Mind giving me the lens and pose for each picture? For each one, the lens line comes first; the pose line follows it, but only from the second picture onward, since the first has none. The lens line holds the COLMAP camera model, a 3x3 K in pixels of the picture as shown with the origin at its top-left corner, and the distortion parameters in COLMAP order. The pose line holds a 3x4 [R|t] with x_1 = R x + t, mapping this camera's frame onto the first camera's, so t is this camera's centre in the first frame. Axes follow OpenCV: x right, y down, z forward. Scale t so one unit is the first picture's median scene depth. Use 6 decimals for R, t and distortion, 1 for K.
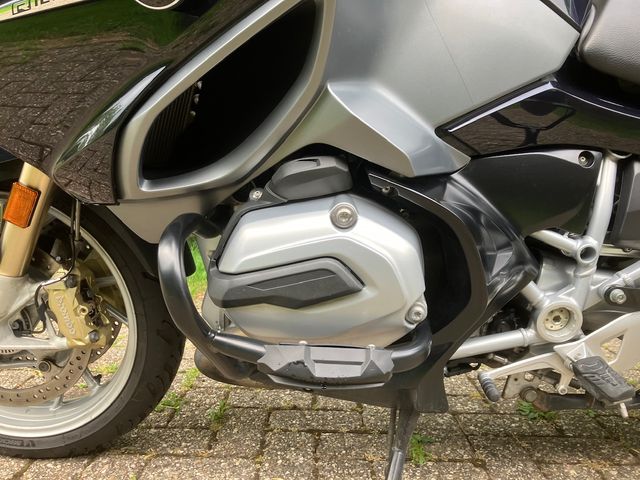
lens RADIAL K [[515.4, 0, 320.0], [0, 515.4, 240.0], [0, 0, 1]] dist [-0.002234, -0.007965]
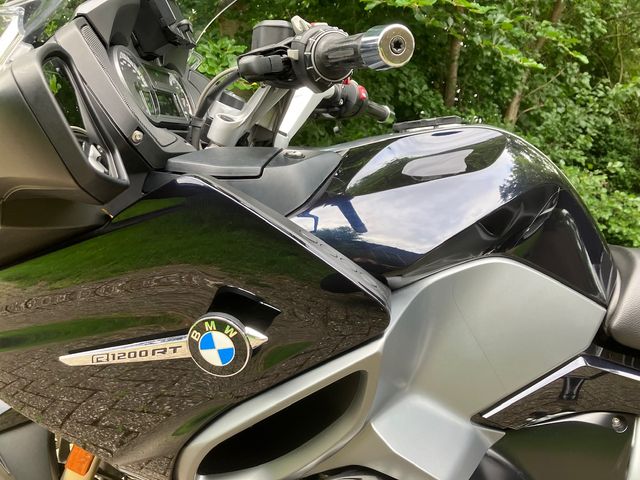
lens RADIAL K [[515.4, 0, 320.0], [0, 515.4, 240.0], [0, 0, 1]] dist [-0.002234, -0.007965]
pose [[0.998539, -0.005548, -0.053743, -0.023203], [0.000157, 0.995008, -0.099791, -0.412744], [0.054028, 0.099637, 0.993556, -0.089494]]
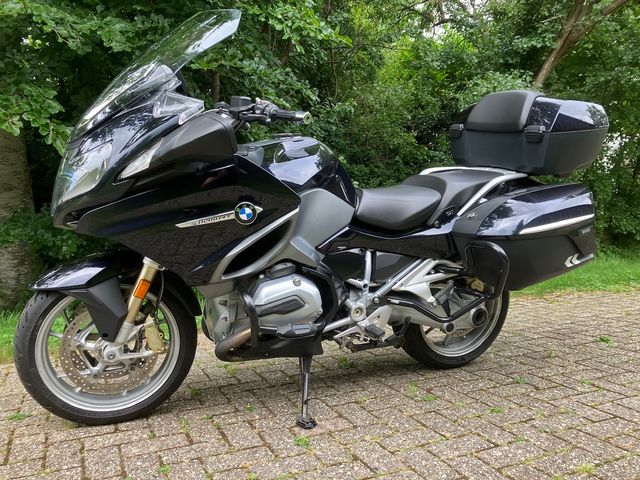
lens RADIAL K [[519.8, 0, 302.3], [0, 519.8, 239.4], [0, 0, 1]] dist [0.005064, 0.002435]
pose [[0.917452, -0.060437, 0.393229, -0.839853], [0.095858, 0.992856, -0.071052, -0.054912], [-0.386125, 0.102881, 0.916691, -1.396704]]
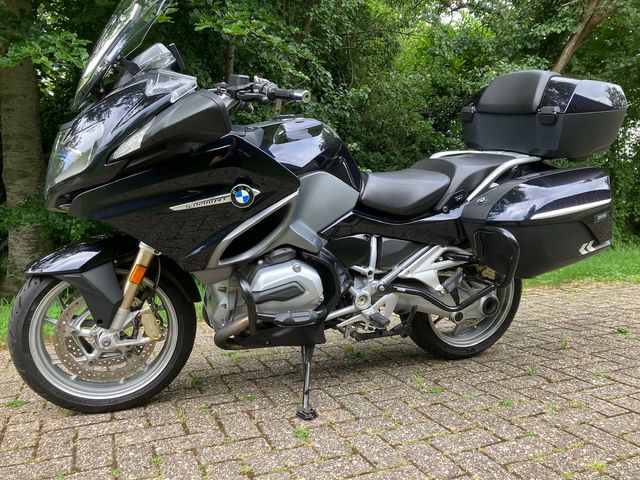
lens RADIAL K [[520.1, 0, 307.3], [0, 520.1, 231.4], [0, 0, 1]] dist [0.007410, -0.004990]
pose [[0.927102, -0.058482, 0.370217, -0.738718], [0.089828, 0.993634, -0.067985, -0.033124], [-0.363885, 0.096285, 0.926454, -1.346402]]
